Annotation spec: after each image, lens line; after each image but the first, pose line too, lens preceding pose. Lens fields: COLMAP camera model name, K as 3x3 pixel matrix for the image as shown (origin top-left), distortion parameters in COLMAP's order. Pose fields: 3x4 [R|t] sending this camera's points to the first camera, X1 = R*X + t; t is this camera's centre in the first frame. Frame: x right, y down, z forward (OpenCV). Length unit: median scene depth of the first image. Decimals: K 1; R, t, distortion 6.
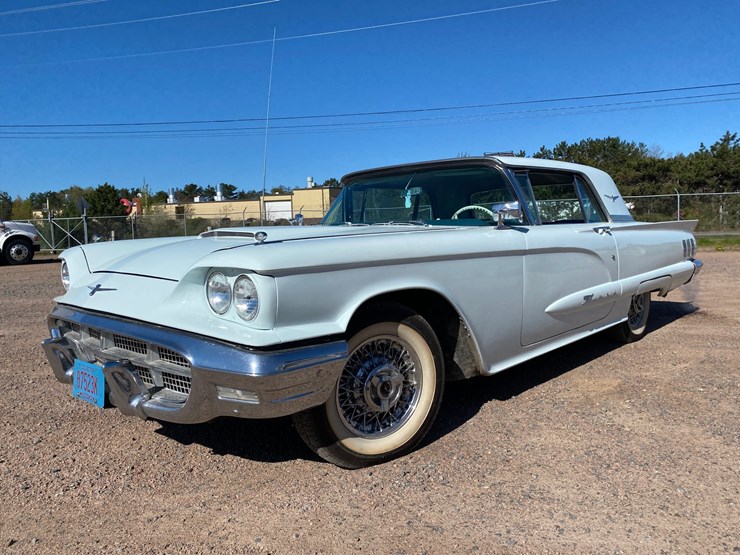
lens RADIAL K [[554.2, 0, 384.0], [0, 554.2, 273.4], [0, 0, 1]] dist [0.009800, 0.000512]
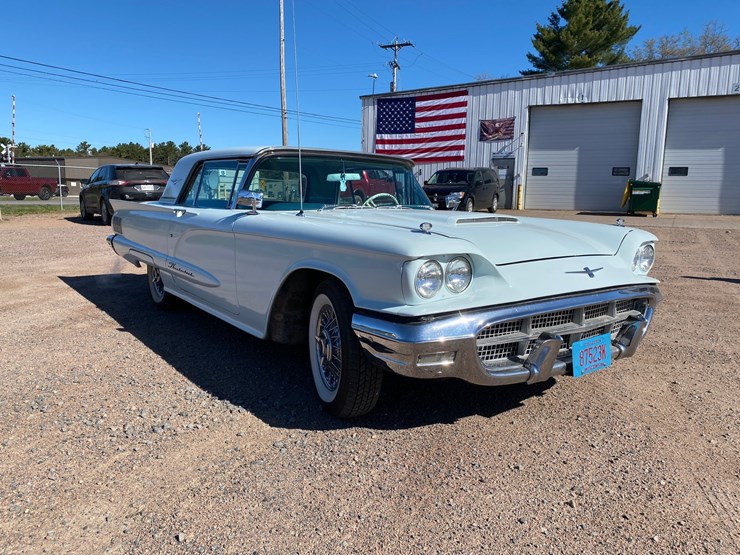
lens RADIAL K [[552.8, 0, 373.8], [0, 552.8, 276.3], [0, 0, 1]] dist [0.011859, -0.002463]
pose [[0.185439, -0.112029, 0.976249, -1.567770], [0.055182, 0.993099, 0.103481, -0.093747], [-0.981105, 0.034682, 0.190342, 1.128391]]
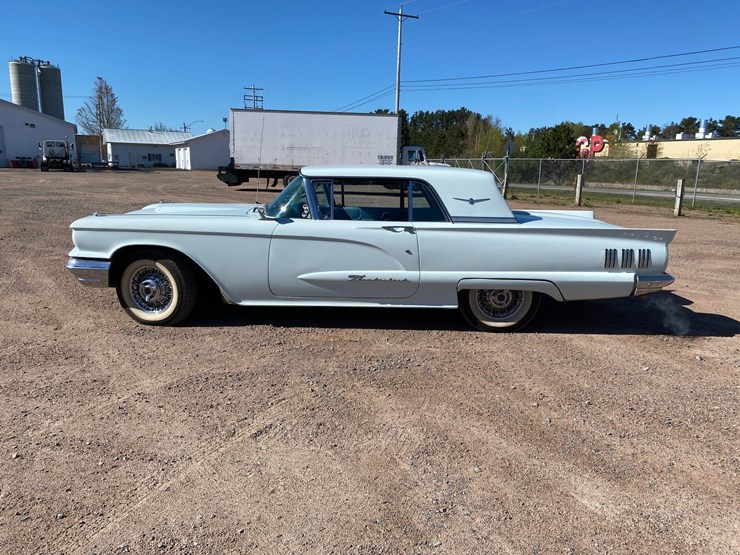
lens RADIAL K [[552.8, 0, 373.8], [0, 552.8, 276.3], [0, 0, 1]] dist [0.011859, -0.002463]
pose [[0.677083, 0.187624, -0.711586, 1.906266], [-0.103104, 0.981601, 0.160714, -0.250280], [0.728648, -0.035450, 0.683971, 0.170319]]
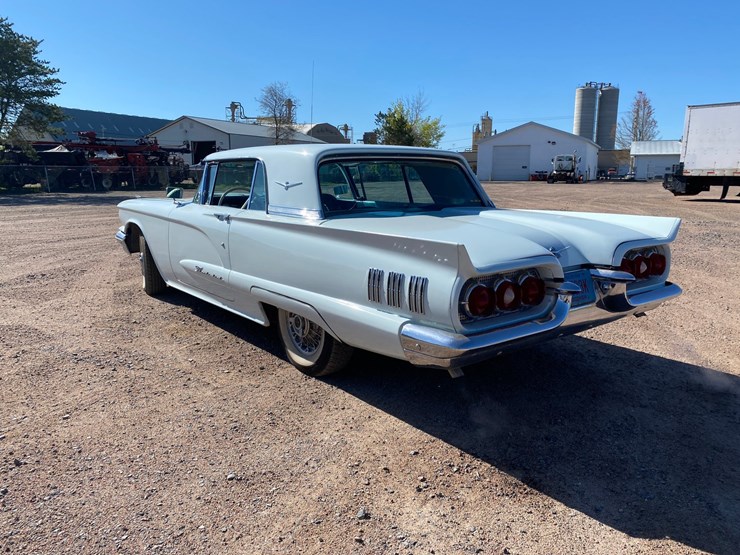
lens RADIAL K [[552.8, 0, 373.8], [0, 552.8, 276.3], [0, 0, 1]] dist [0.011859, -0.002463]
pose [[-0.140518, 0.211330, -0.967261, 2.106159], [-0.078601, 0.971490, 0.223672, -0.340808], [0.986953, 0.107457, -0.119901, 2.155981]]
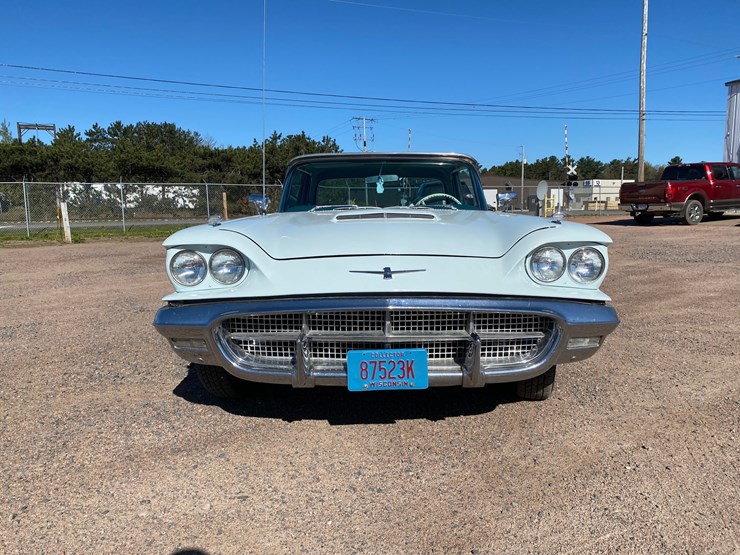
lens RADIAL K [[552.8, 0, 373.8], [0, 552.8, 276.3], [0, 0, 1]] dist [0.011859, -0.002463]
pose [[0.738908, -0.064579, 0.670704, -1.092651], [0.043134, 0.997888, 0.048562, -0.010837], [-0.672424, -0.006953, 0.740133, 0.292007]]
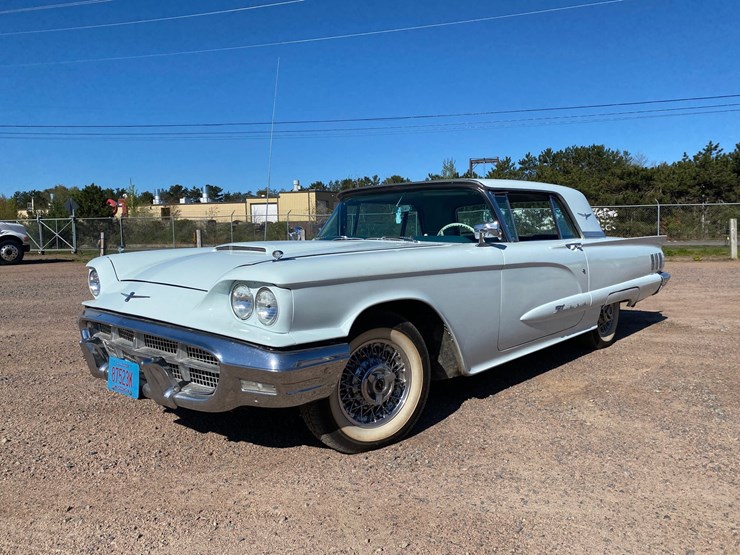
lens RADIAL K [[552.8, 0, 373.8], [0, 552.8, 276.3], [0, 0, 1]] dist [0.011859, -0.002463]
pose [[0.999866, 0.013436, 0.009374, -0.021857], [-0.013421, 0.999908, -0.001734, -0.017184], [-0.009396, 0.001608, 0.999955, -0.148105]]
